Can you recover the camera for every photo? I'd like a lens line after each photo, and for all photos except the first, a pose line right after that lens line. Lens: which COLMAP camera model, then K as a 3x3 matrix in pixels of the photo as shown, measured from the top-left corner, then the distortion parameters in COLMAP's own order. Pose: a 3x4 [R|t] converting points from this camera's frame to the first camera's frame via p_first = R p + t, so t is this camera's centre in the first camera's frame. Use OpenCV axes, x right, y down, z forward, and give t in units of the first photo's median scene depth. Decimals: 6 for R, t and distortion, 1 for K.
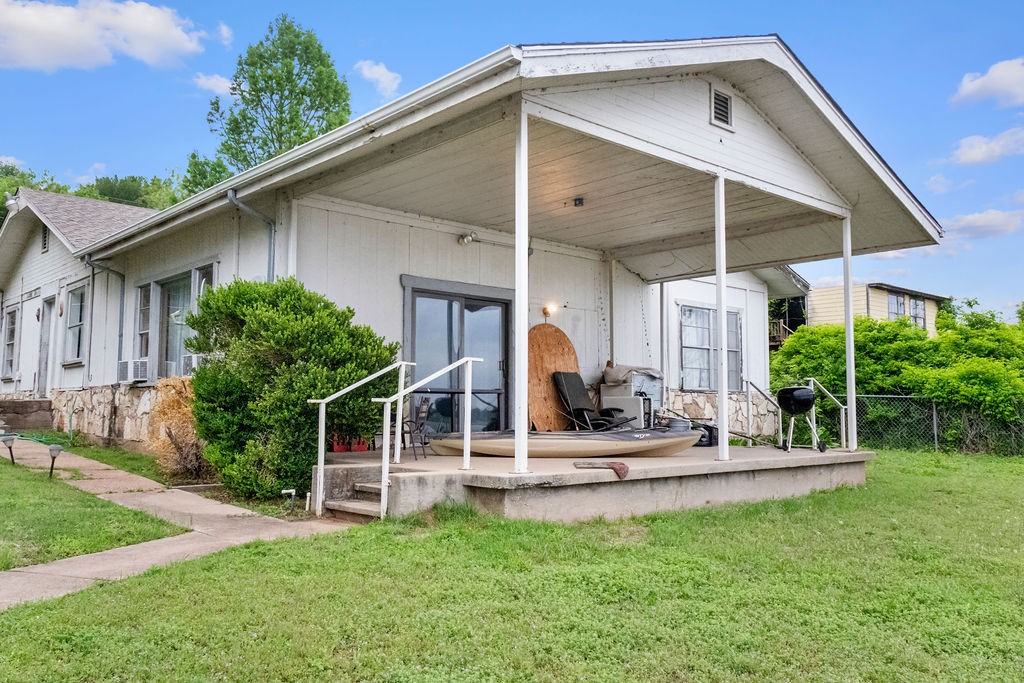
lens RADIAL K [[837.3, 0, 512.0], [0, 837.3, 341.5], [0, 0, 1]] dist [0.018600, 0.002909]
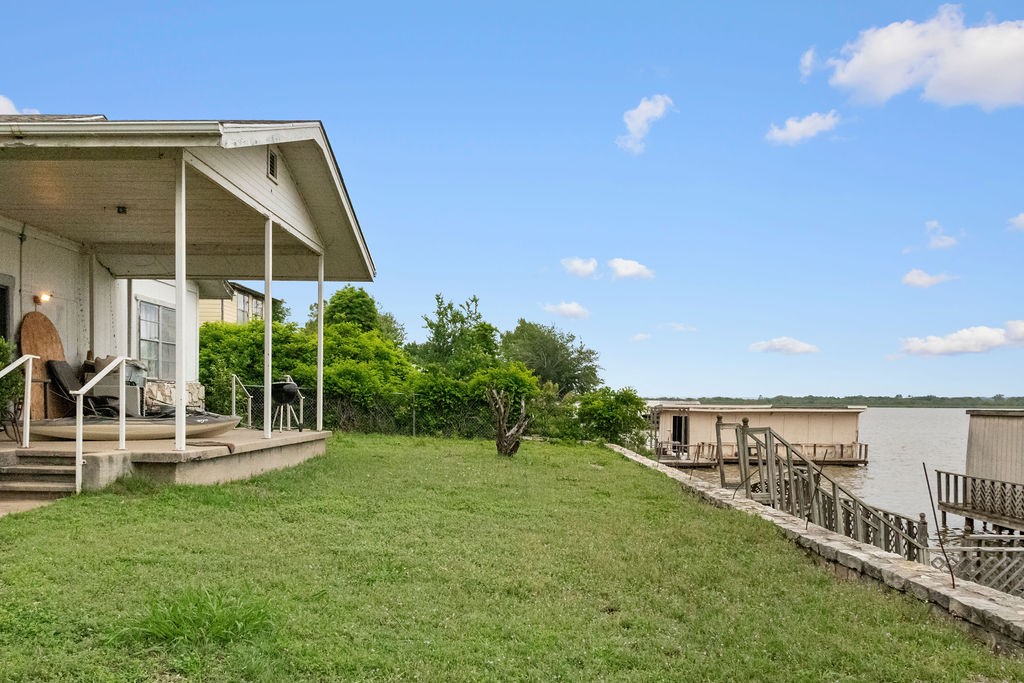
lens RADIAL K [[839.1, 0, 511.4], [0, 839.1, 400.0], [0, 0, 1]] dist [0.000611, -0.004351]
pose [[0.695333, 0.009304, 0.718628, -0.336163], [-0.072589, 0.995712, 0.057345, -0.017638], [-0.715013, -0.092038, 0.693027, -0.143273]]
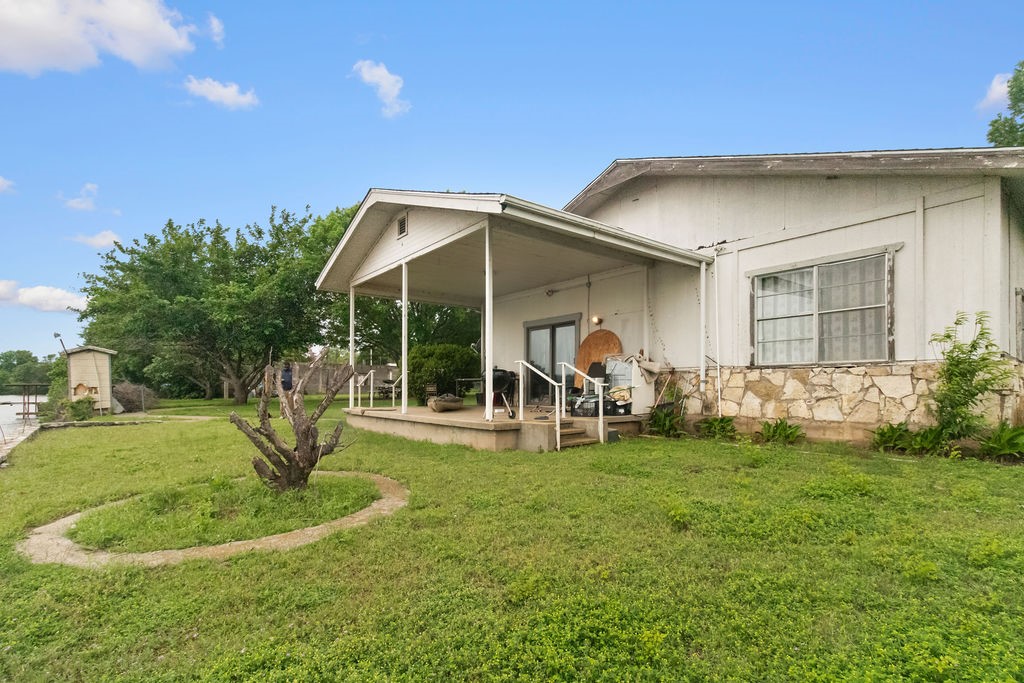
lens RADIAL K [[486.6, 0, 516.4], [0, 486.6, 386.6], [0, 0, 1]] dist [0.001517, 0.000339]
pose [[-0.070658, -0.002741, -0.997497, 1.063282], [0.083947, 0.996432, -0.008685, 0.086264], [0.993962, -0.084351, -0.070176, 1.058530]]
